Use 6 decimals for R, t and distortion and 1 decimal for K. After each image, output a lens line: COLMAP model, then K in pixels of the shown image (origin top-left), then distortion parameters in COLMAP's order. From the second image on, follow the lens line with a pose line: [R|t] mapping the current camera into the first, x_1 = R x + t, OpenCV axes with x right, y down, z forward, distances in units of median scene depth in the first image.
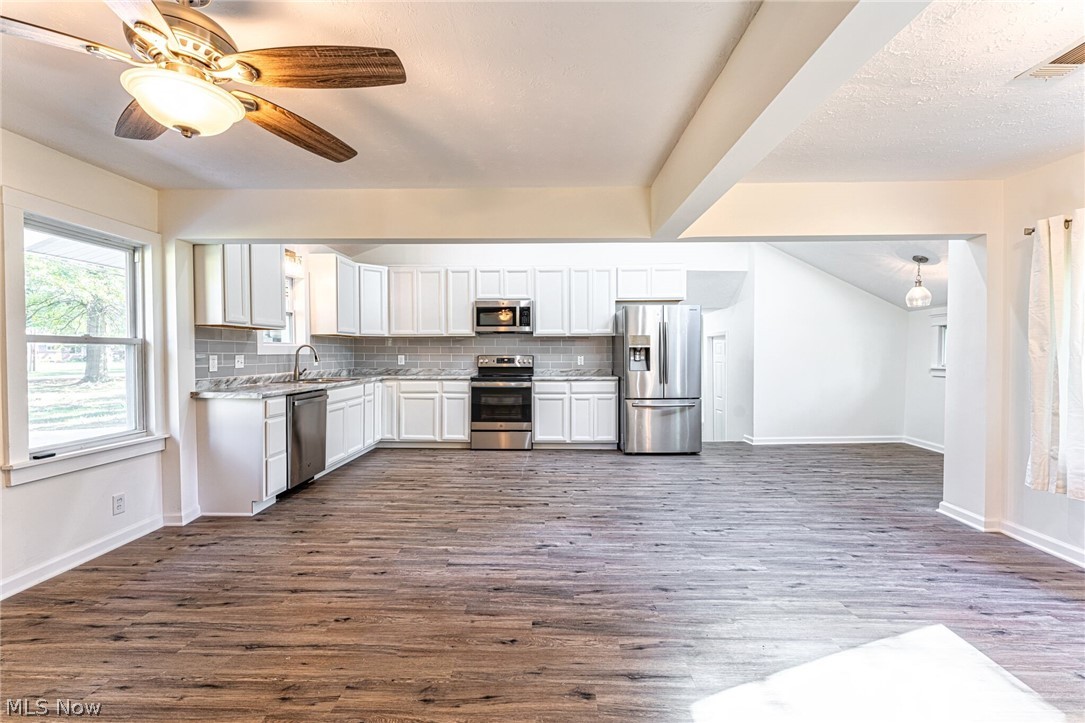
lens RADIAL K [[468.6, 0, 542.5], [0, 468.6, 361.5], [0, 0, 1]] dist [0.000156, -0.000120]
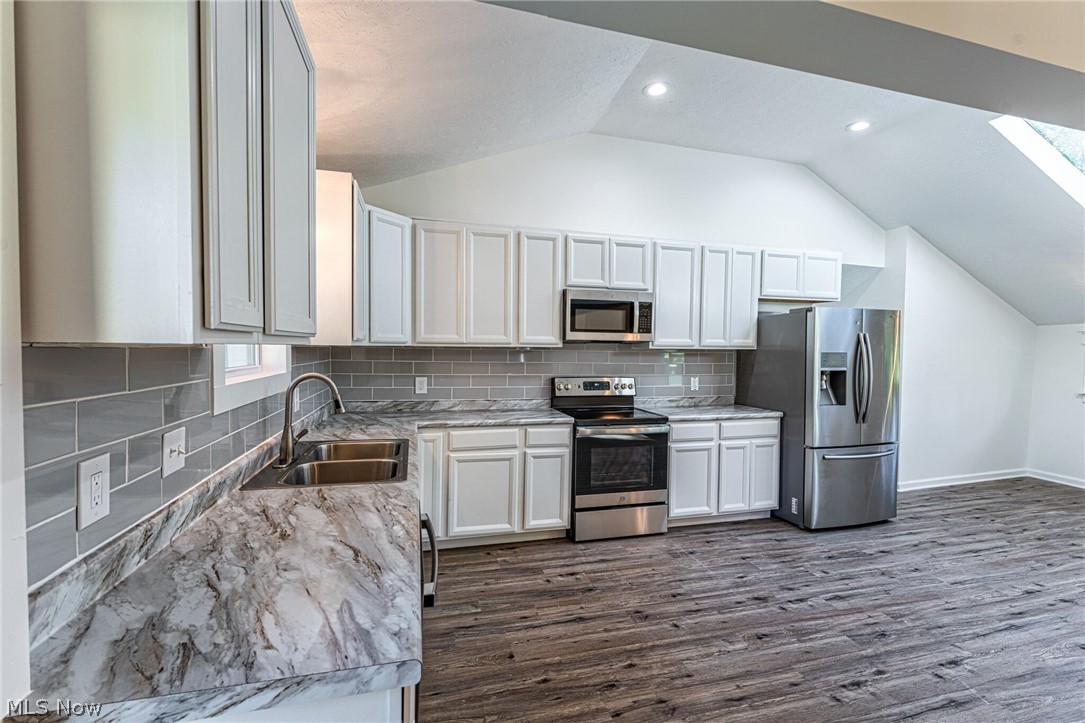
lens RADIAL K [[463.6, 0, 542.5], [0, 463.6, 361.5], [0, 0, 1]] dist [-0.001617, 0.000123]
pose [[0.958337, 0.004068, 0.285612, -0.360858], [-0.007434, 0.999915, 0.010701, -0.044806], [-0.285544, -0.012379, 0.958286, 0.463729]]
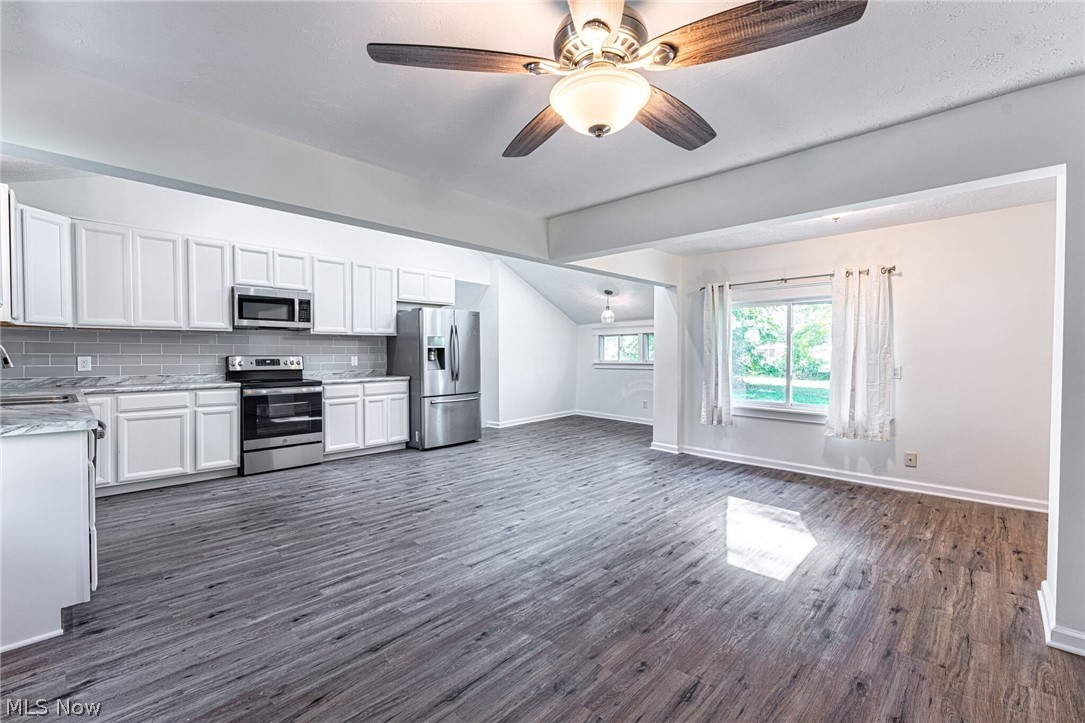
lens RADIAL K [[463.6, 0, 542.5], [0, 463.6, 361.5], [0, 0, 1]] dist [-0.001617, 0.000123]
pose [[0.676818, -0.013150, 0.736033, -0.386379], [0.013059, 0.999898, 0.005855, -0.001983], [-0.736034, 0.005649, 0.676921, 0.104436]]
